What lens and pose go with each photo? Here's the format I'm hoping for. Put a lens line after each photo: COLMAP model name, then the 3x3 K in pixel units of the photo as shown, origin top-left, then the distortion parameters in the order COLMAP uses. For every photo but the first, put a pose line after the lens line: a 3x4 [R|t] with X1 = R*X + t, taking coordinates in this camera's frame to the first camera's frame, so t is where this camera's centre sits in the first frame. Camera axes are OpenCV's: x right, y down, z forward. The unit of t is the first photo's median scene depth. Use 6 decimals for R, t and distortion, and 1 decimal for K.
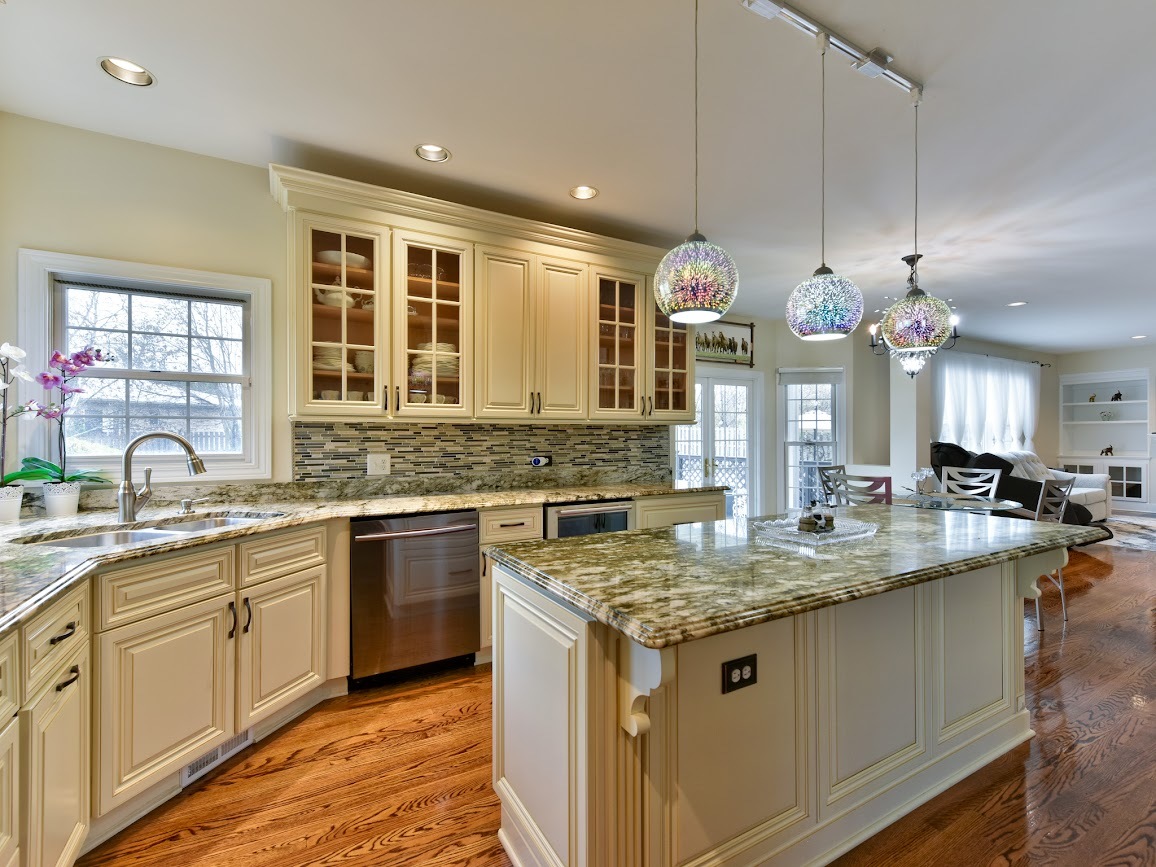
lens RADIAL K [[521.9, 0, 549.1], [0, 521.9, 432.9], [0, 0, 1]] dist [0.001277, -0.003489]
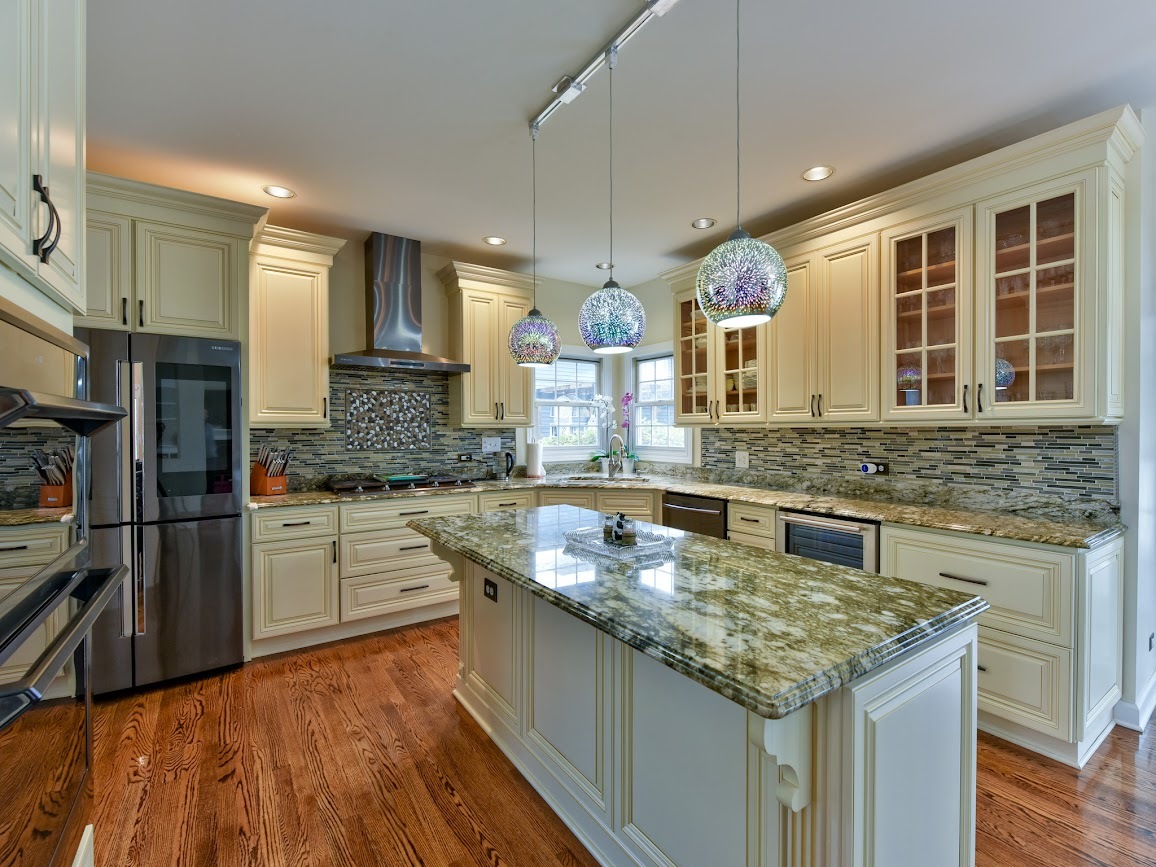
lens RADIAL K [[521.9, 0, 636.9], [0, 521.9, 436.3], [0, 0, 1]] dist [0.001277, -0.003489]
pose [[0.163635, 0.009693, -0.986473, 0.804395], [0.000572, 0.999951, 0.009920, -0.009037], [0.986521, -0.002187, 0.163621, 0.474852]]
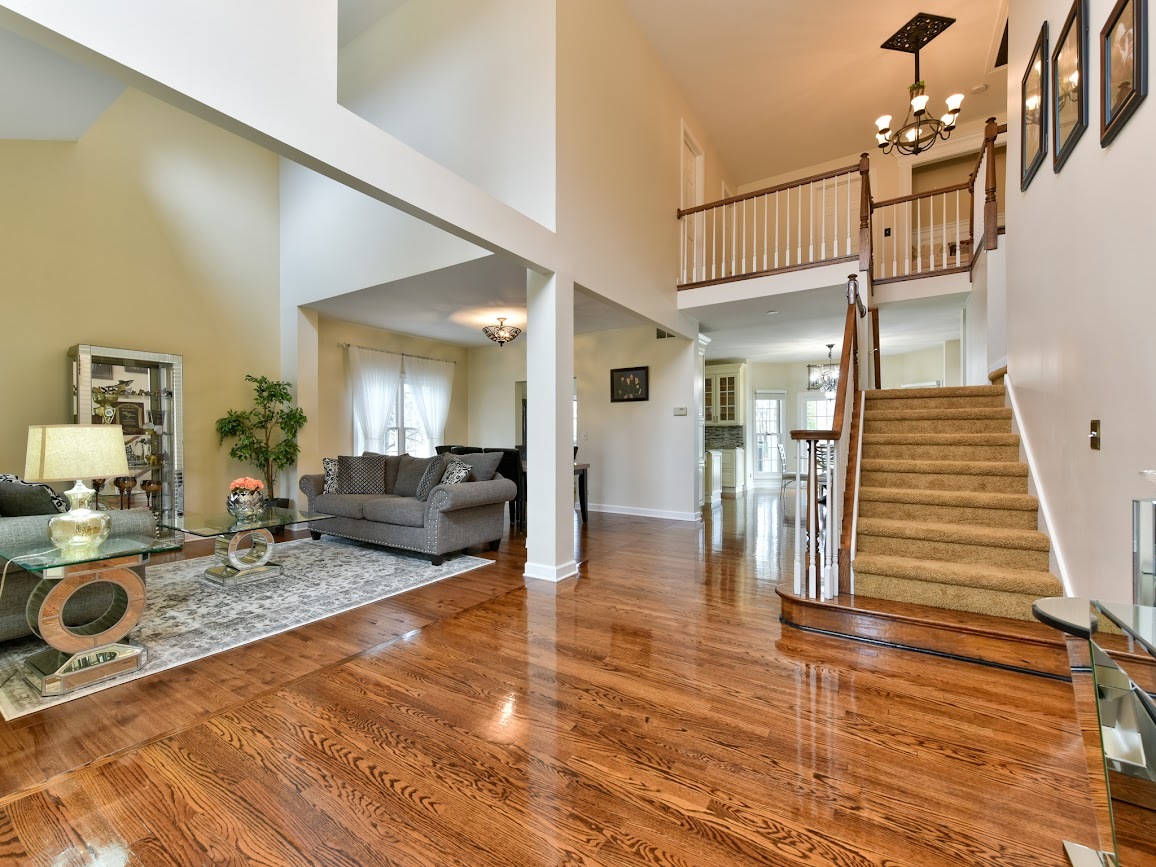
lens RADIAL K [[521.9, 0, 539.3], [0, 521.9, 436.3], [0, 0, 1]] dist [0.001277, -0.003489]
pose [[0.455782, -0.000368, -0.890091, 2.393088], [0.003979, 0.999991, 0.001624, 0.035074], [0.890082, -0.004282, 0.455780, -1.231550]]
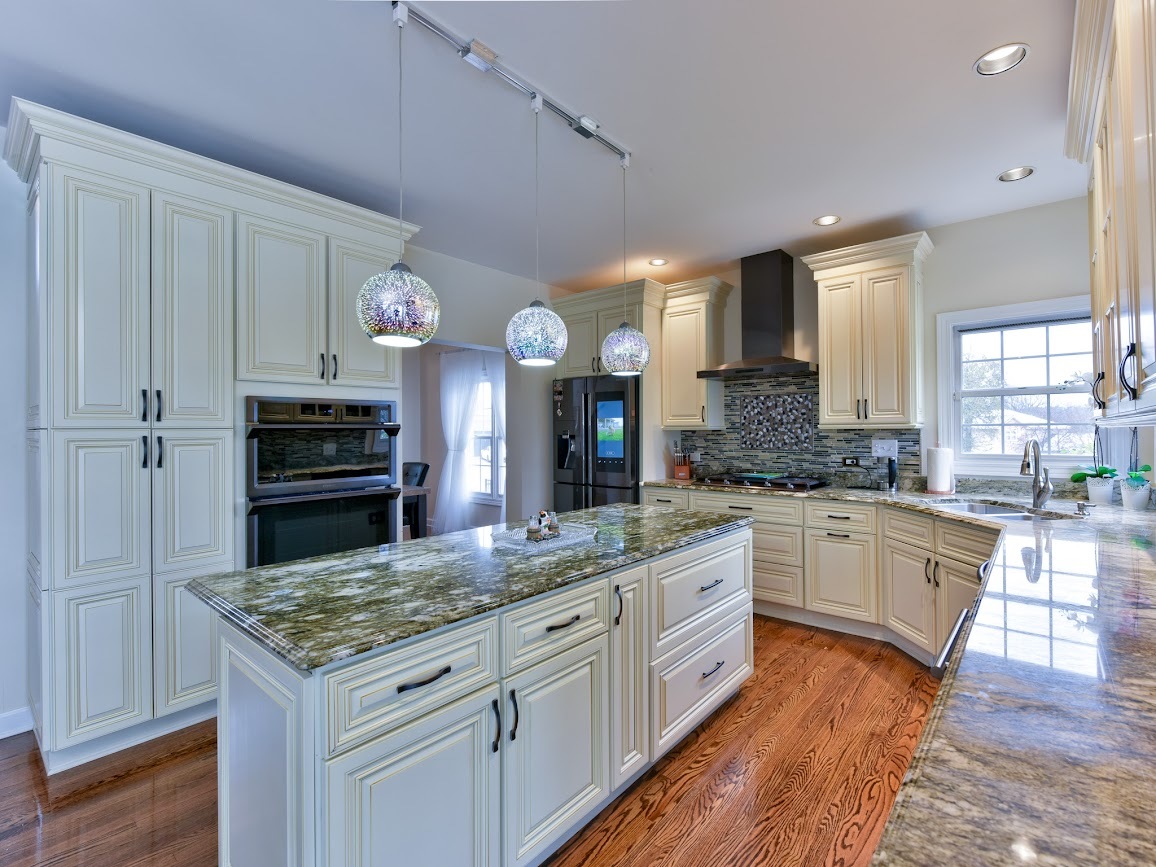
lens RADIAL K [[521.9, 0, 627.2], [0, 521.9, 424.4], [0, 0, 1]] dist [0.001277, -0.003489]
pose [[-0.917336, -0.002950, -0.398102, 0.414527], [0.002149, 0.999921, -0.012362, -0.013181], [0.398108, -0.012196, -0.917258, 1.090498]]
